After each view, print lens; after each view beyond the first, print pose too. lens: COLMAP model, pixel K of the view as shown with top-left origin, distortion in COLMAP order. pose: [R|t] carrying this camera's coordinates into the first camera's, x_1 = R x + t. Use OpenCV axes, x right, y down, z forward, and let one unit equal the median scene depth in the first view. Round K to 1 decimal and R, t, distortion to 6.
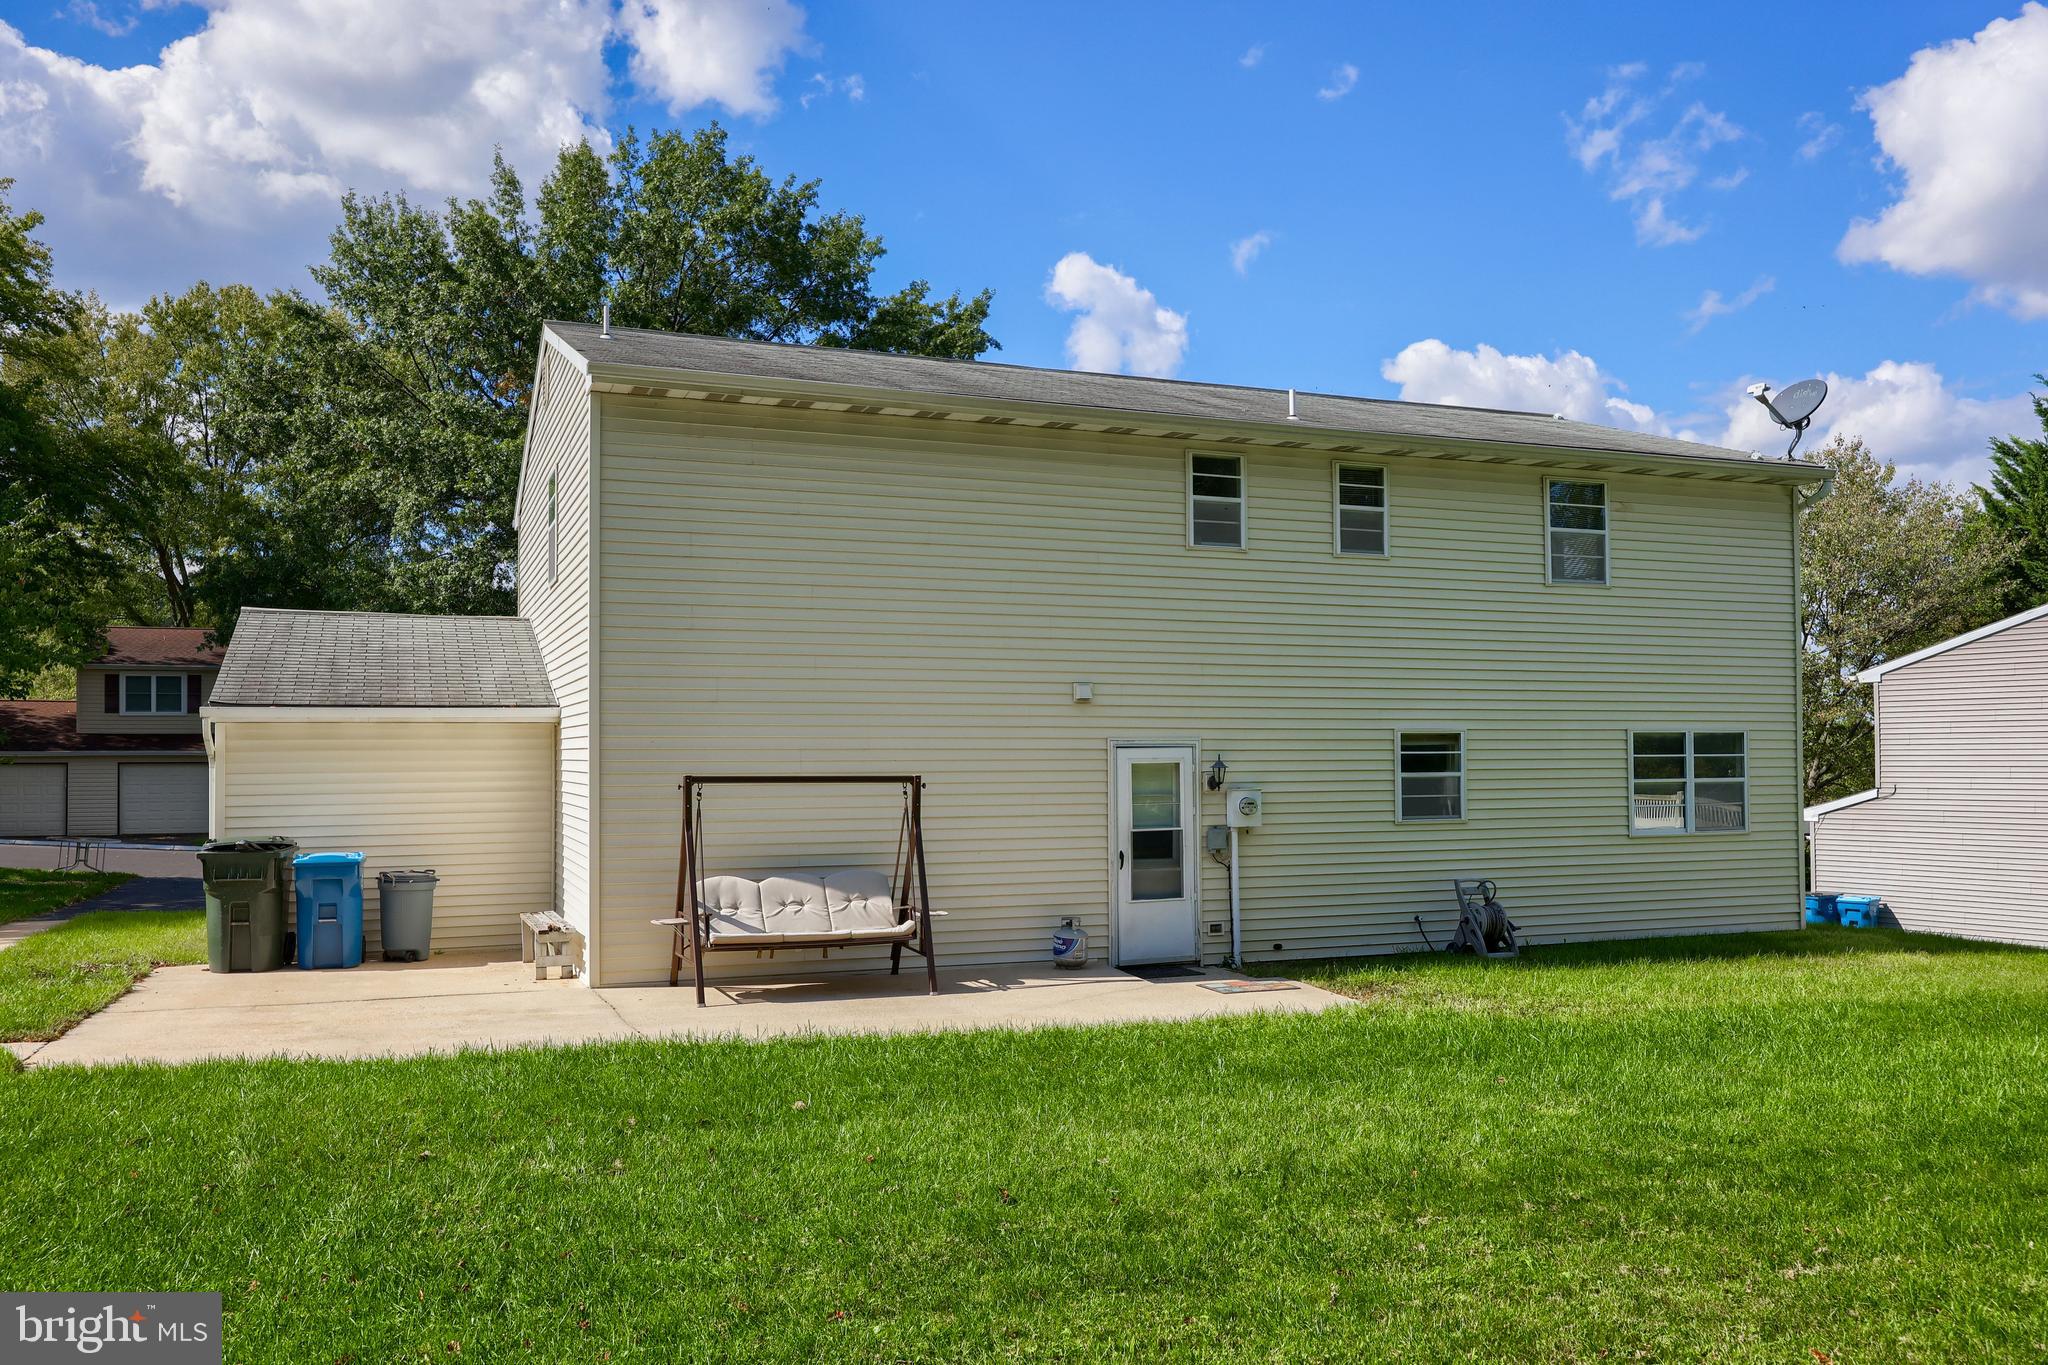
lens RADIAL K [[1550.5, 0, 1022.5], [0, 1550.5, 662.5], [0, 0, 1]] dist [0.001146, -0.002244]
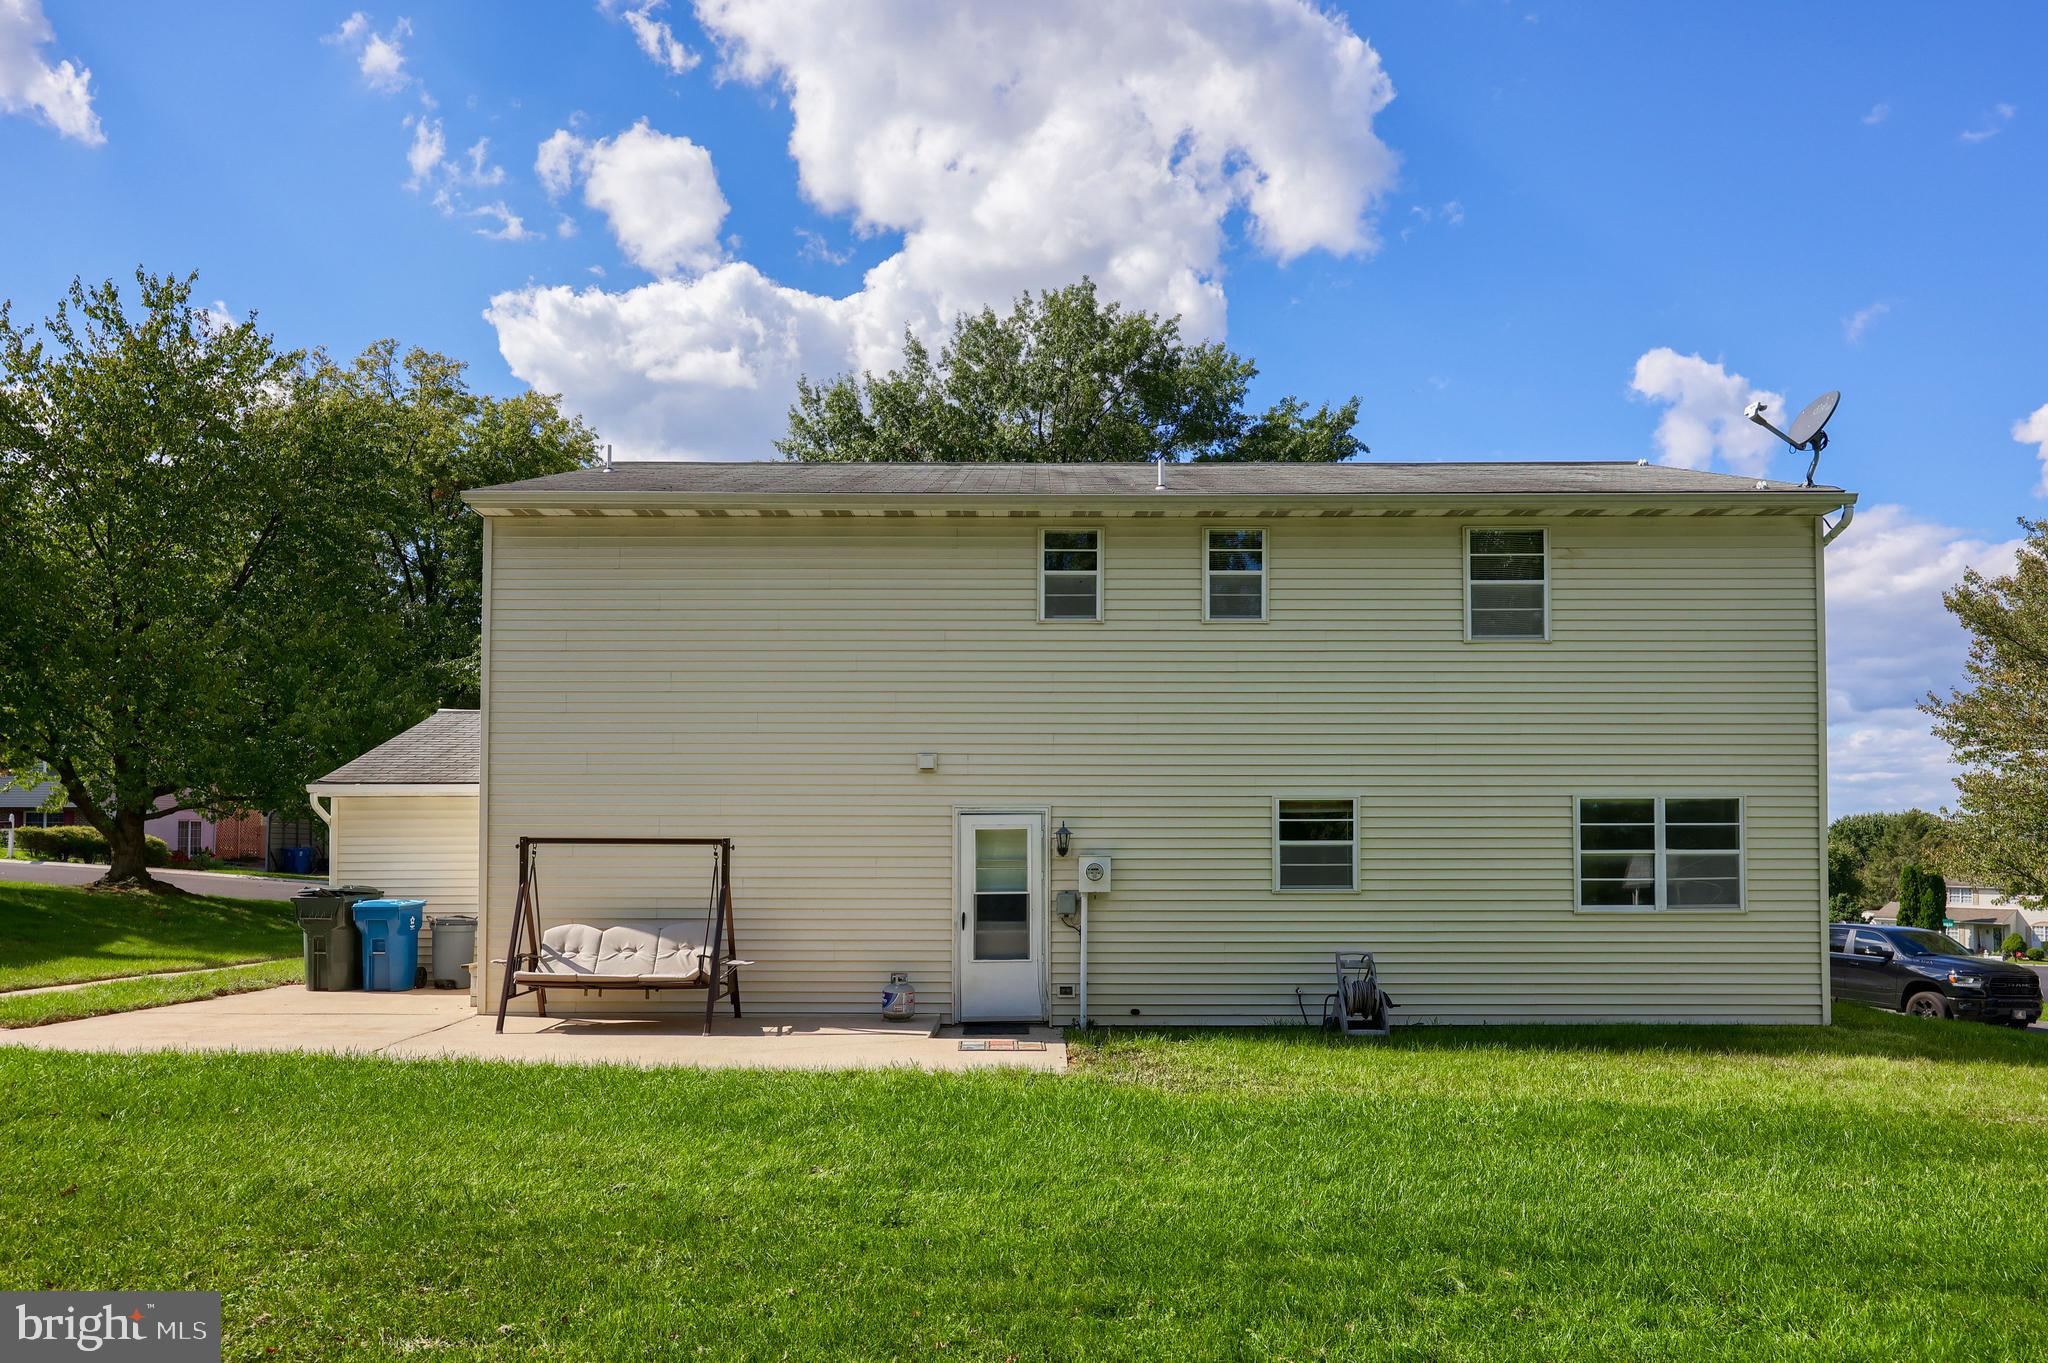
lens RADIAL K [[1387.8, 0, 1036.4], [0, 1387.8, 755.9], [0, 0, 1]] dist [0.001531, 0.000781]
pose [[0.931970, -0.018352, -0.362070, 0.431966], [0.018085, 0.999828, -0.004127, 0.019036], [0.362083, -0.002702, 0.932142, 0.133513]]
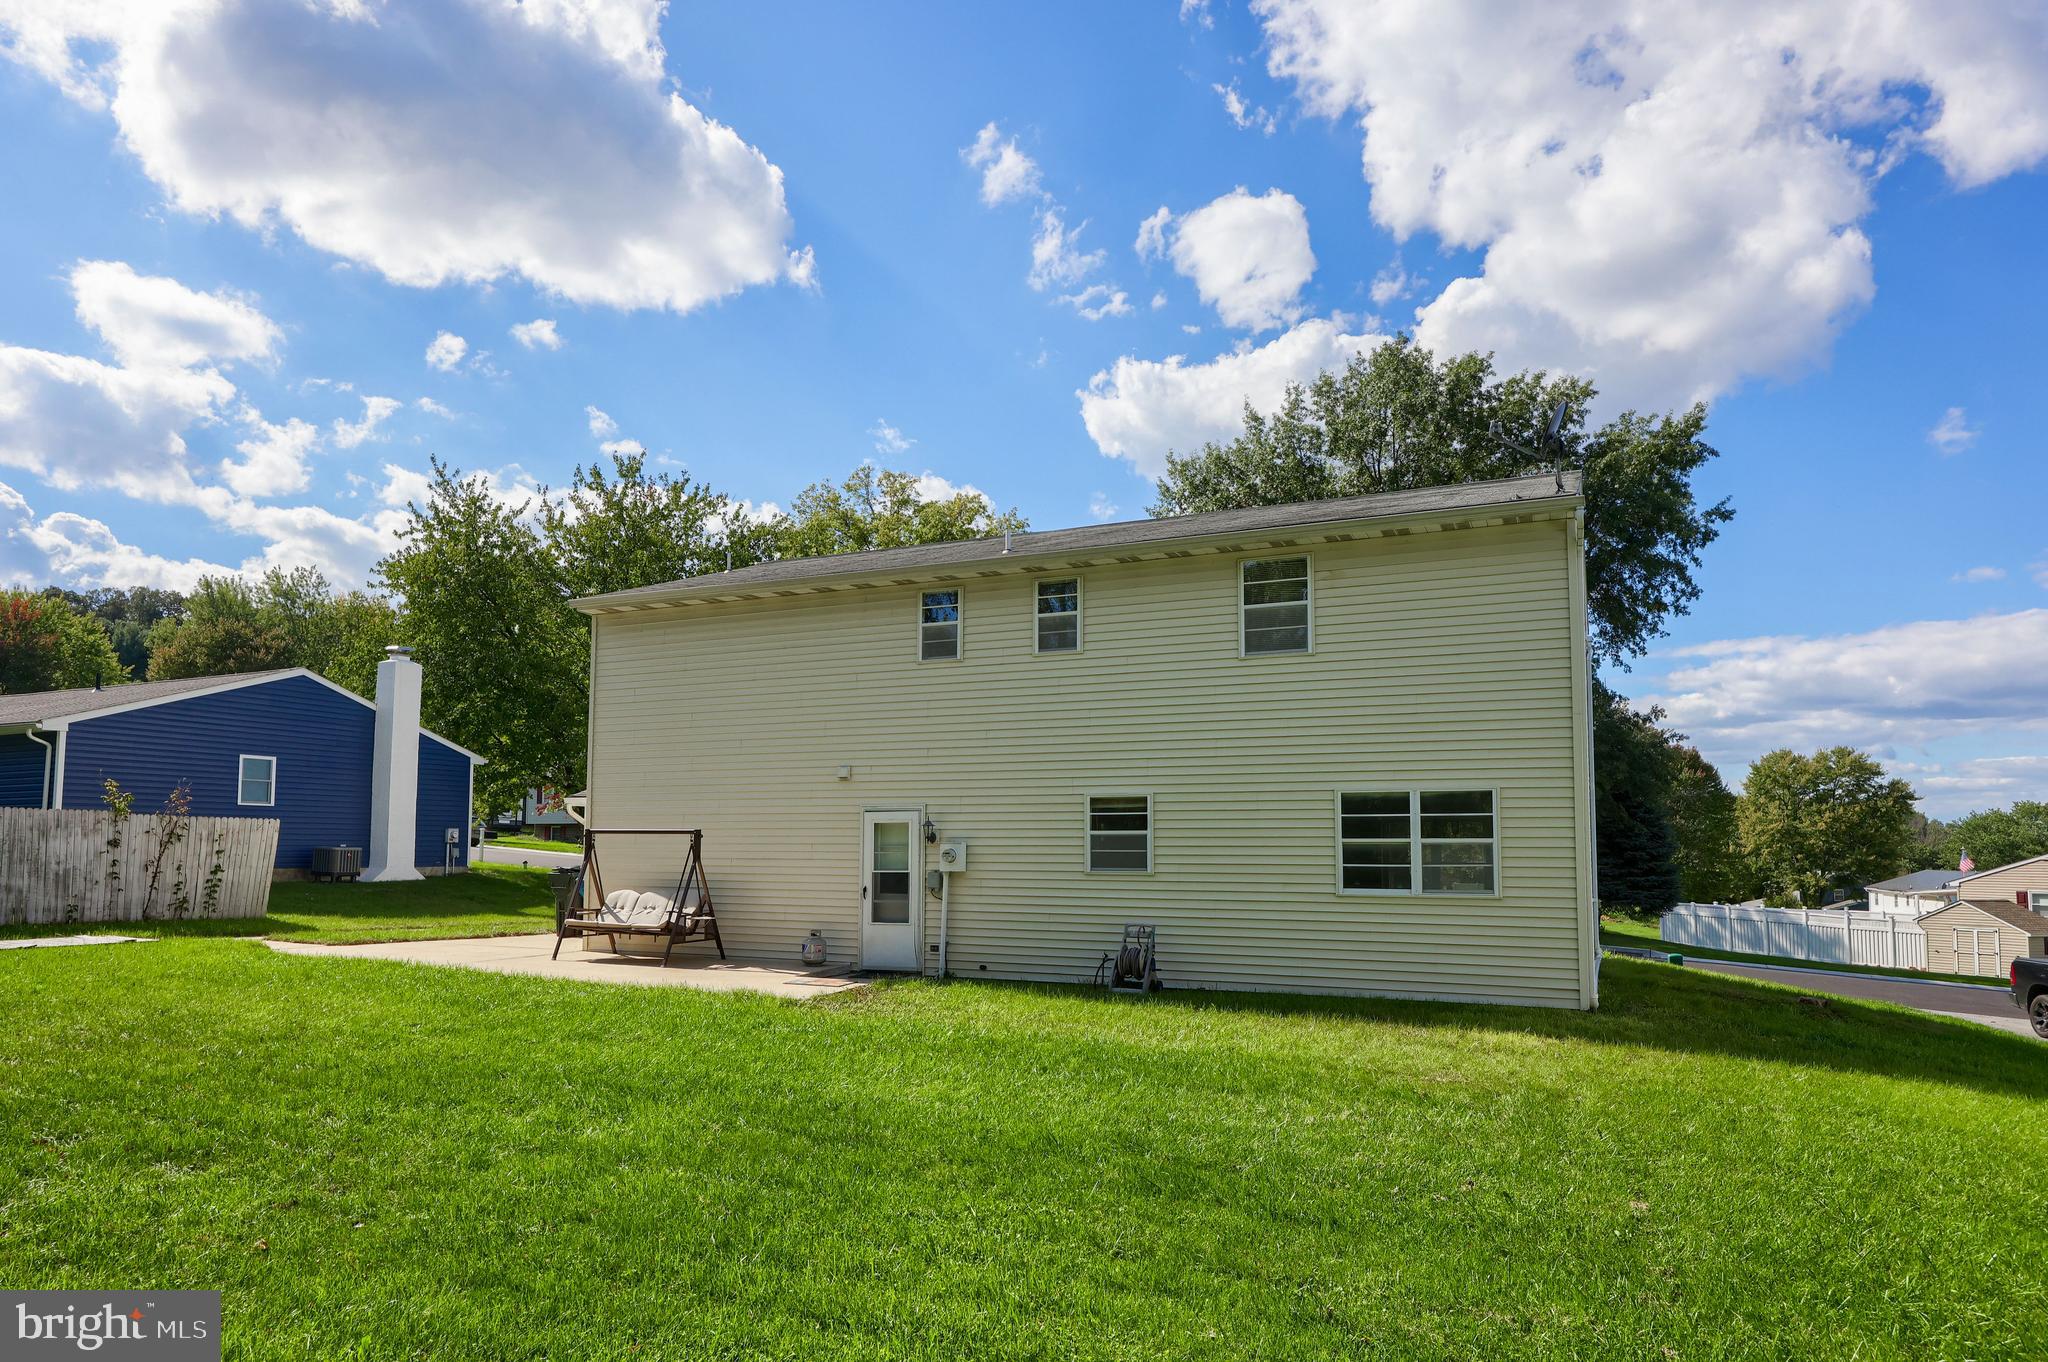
lens RADIAL K [[1232.4, 0, 1021.4], [0, 1232.4, 711.3], [0, 0, 1]] dist [0.019704, -0.017148]
pose [[0.698457, -0.073279, -0.711891, 0.914739], [0.035286, 0.997060, -0.068013, 0.043530], [0.714782, 0.022385, 0.698989, 0.309307]]
